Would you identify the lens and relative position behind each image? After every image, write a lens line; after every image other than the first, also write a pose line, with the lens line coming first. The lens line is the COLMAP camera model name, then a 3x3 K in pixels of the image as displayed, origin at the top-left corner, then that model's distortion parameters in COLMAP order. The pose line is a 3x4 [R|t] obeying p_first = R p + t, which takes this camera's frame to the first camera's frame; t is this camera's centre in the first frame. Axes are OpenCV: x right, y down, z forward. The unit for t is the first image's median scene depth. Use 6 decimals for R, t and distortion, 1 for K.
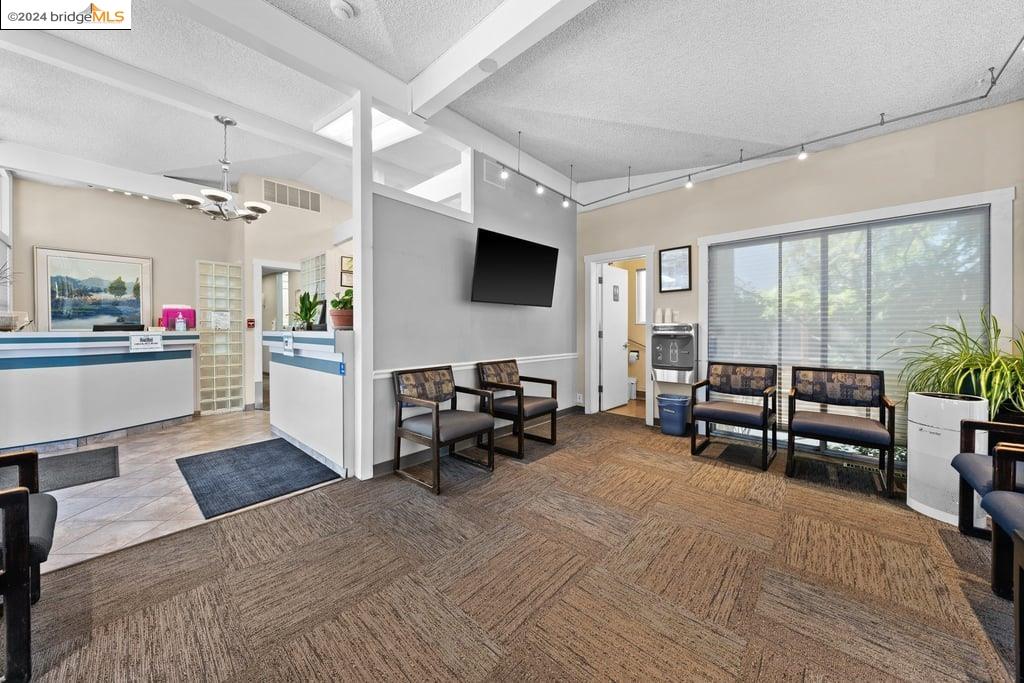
lens RADIAL K [[349.6, 0, 510.1], [0, 349.6, 330.0], [0, 0, 1]] dist [-0.002825, 0.000143]
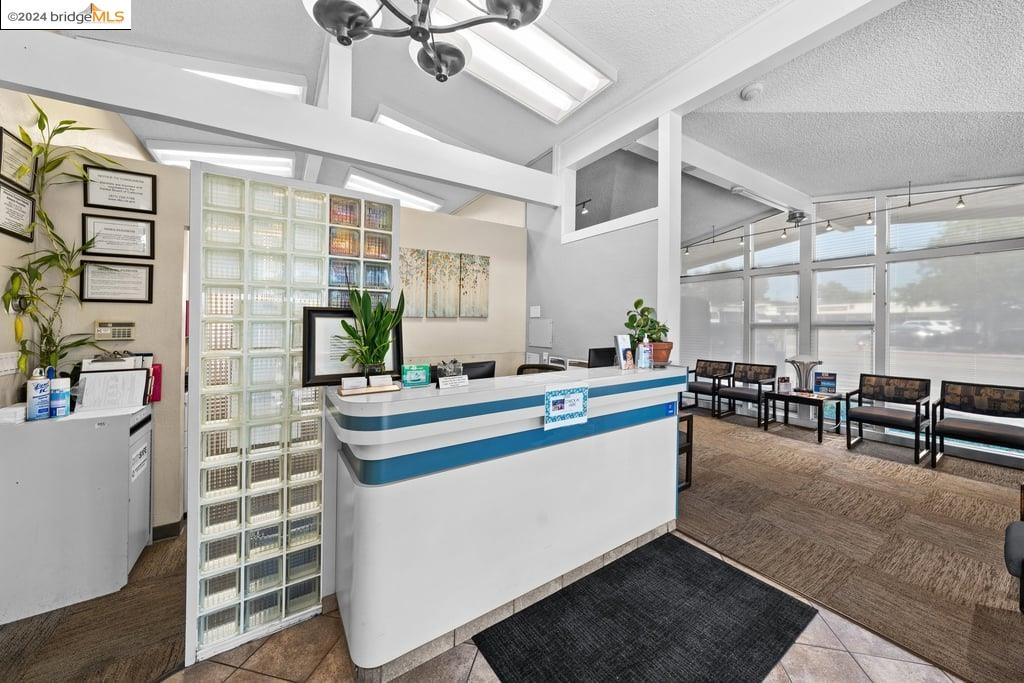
lens RADIAL K [[358.0, 0, 515.1], [0, 358.0, 328.6], [0, 0, 1]] dist [0.001175, 0.000269]
pose [[0.258665, -0.007599, 0.965937, -1.478973], [0.002803, 0.999971, 0.007116, -0.099580], [-0.965963, 0.000867, 0.258679, 1.165034]]
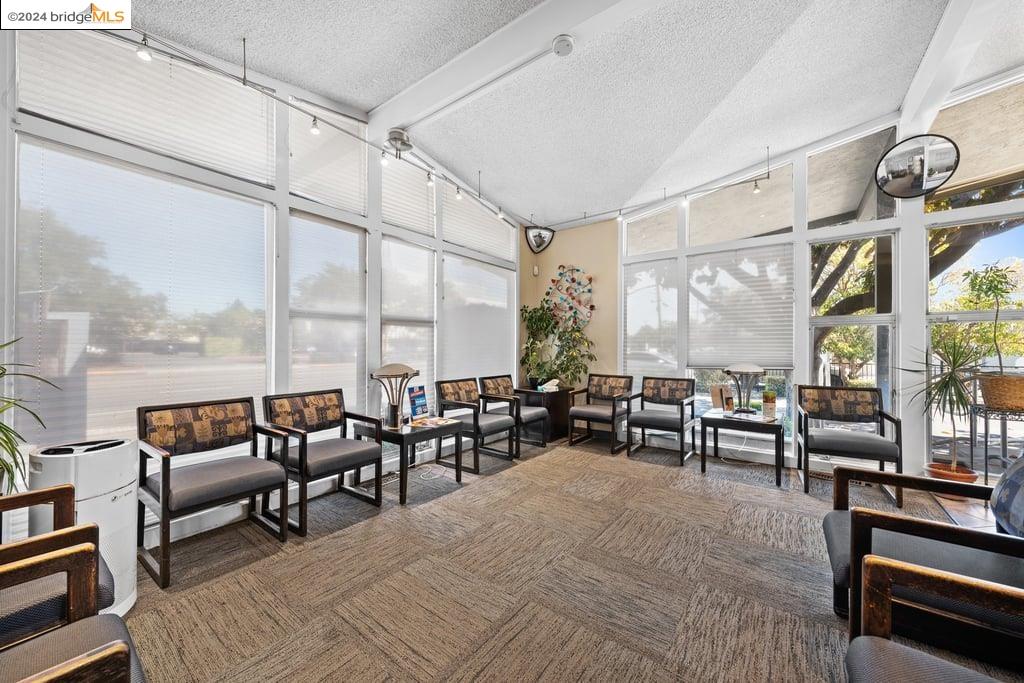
lens RADIAL K [[380.0, 0, 512.0], [0, 380.0, 341.5], [0, 0, 1]] dist [-0.000446, -0.000100]
pose [[-0.994978, -0.000971, -0.100092, 0.404323], [0.000312, 0.999918, -0.012808, -0.005193], [0.100096, -0.012775, -0.994896, 1.486481]]
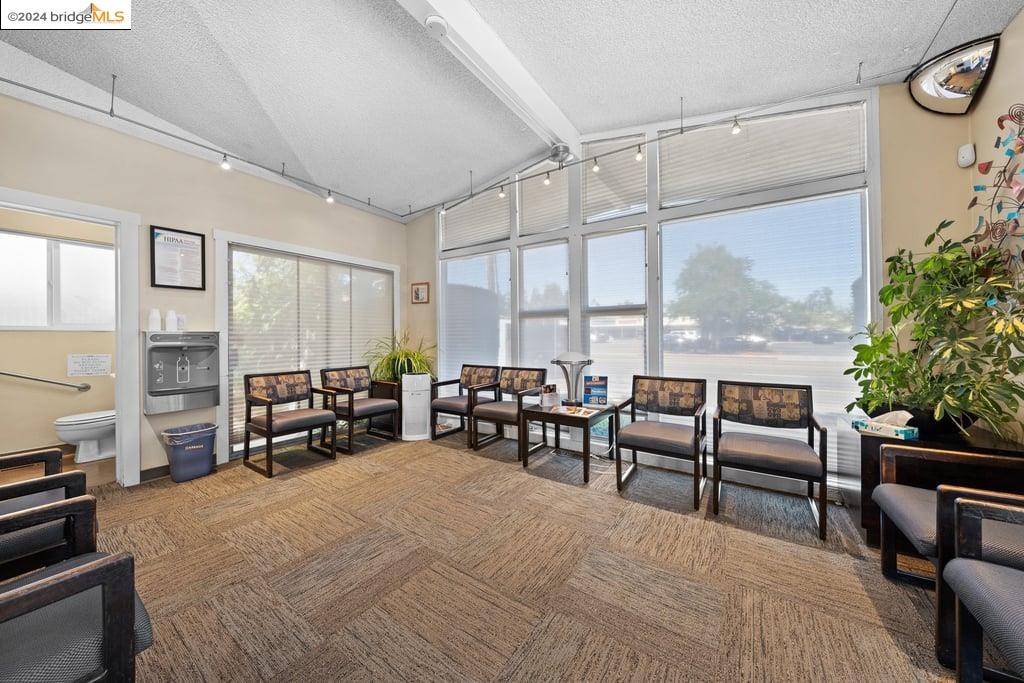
lens RADIAL K [[349.8, 0, 511.9], [0, 349.8, 334.9], [0, 0, 1]] dist [-0.001685, 0.000058]
pose [[-0.140298, 0.006708, 0.990087, -0.556997], [0.005336, 0.999968, -0.006019, -0.004340], [-0.990095, 0.004439, -0.140329, 0.610895]]
